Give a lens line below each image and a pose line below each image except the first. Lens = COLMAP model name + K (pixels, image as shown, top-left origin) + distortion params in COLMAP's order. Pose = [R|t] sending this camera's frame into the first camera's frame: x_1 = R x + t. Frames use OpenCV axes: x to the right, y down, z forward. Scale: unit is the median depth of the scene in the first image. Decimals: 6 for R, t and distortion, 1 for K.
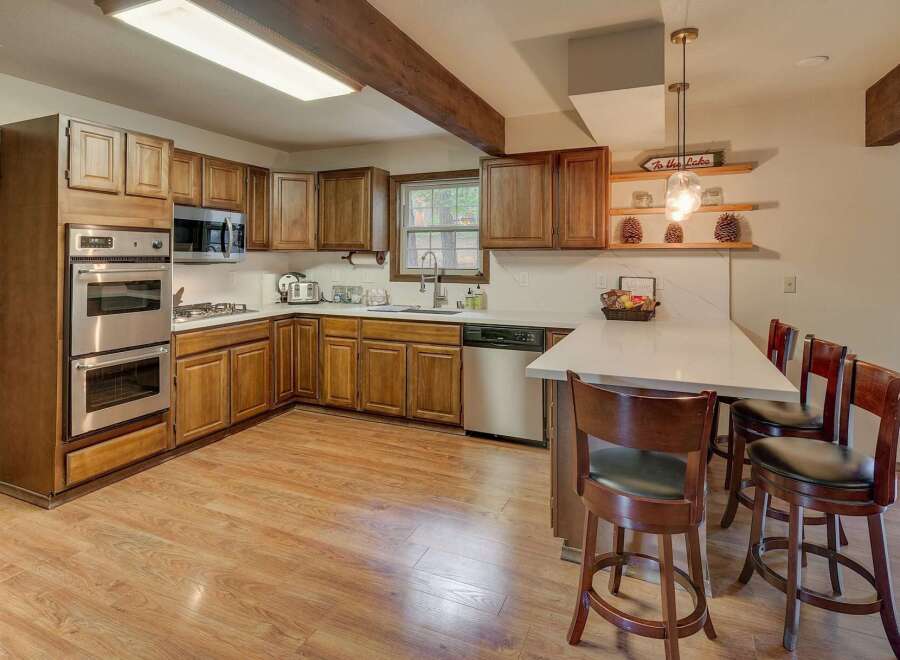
lens RADIAL K [[500.5, 0, 445.5], [0, 500.5, 267.2], [0, 0, 1]] dist [-0.003834, -0.000506]
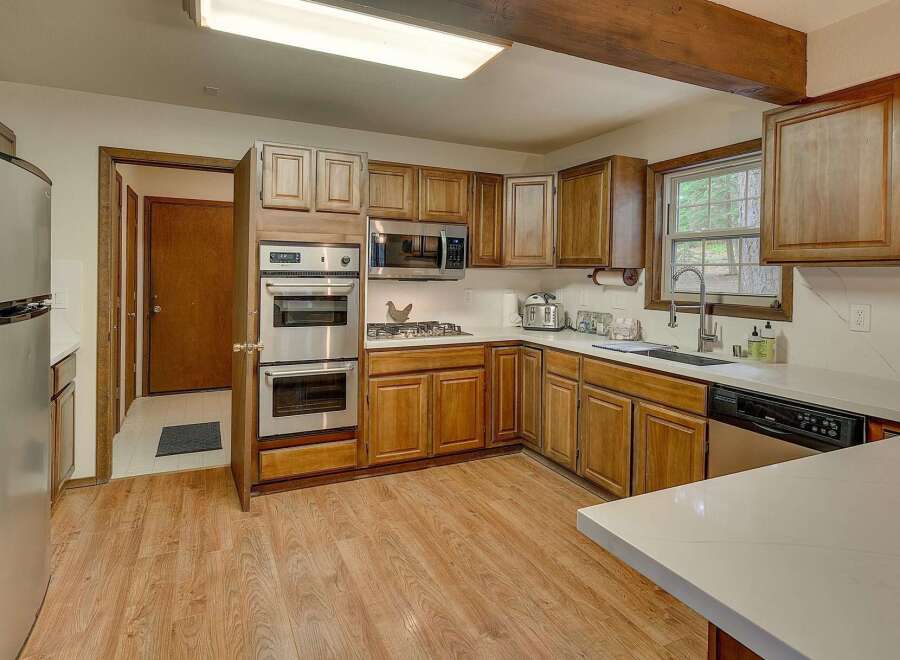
lens RADIAL K [[513.8, 0, 448.4], [0, 513.8, 284.9], [0, 0, 1]] dist [-0.001314, 0.000188]
pose [[0.757079, 0.021722, -0.652962, 0.192535], [-0.024857, 0.999681, 0.004435, -0.003865], [0.652850, 0.012873, 0.757378, 0.282783]]
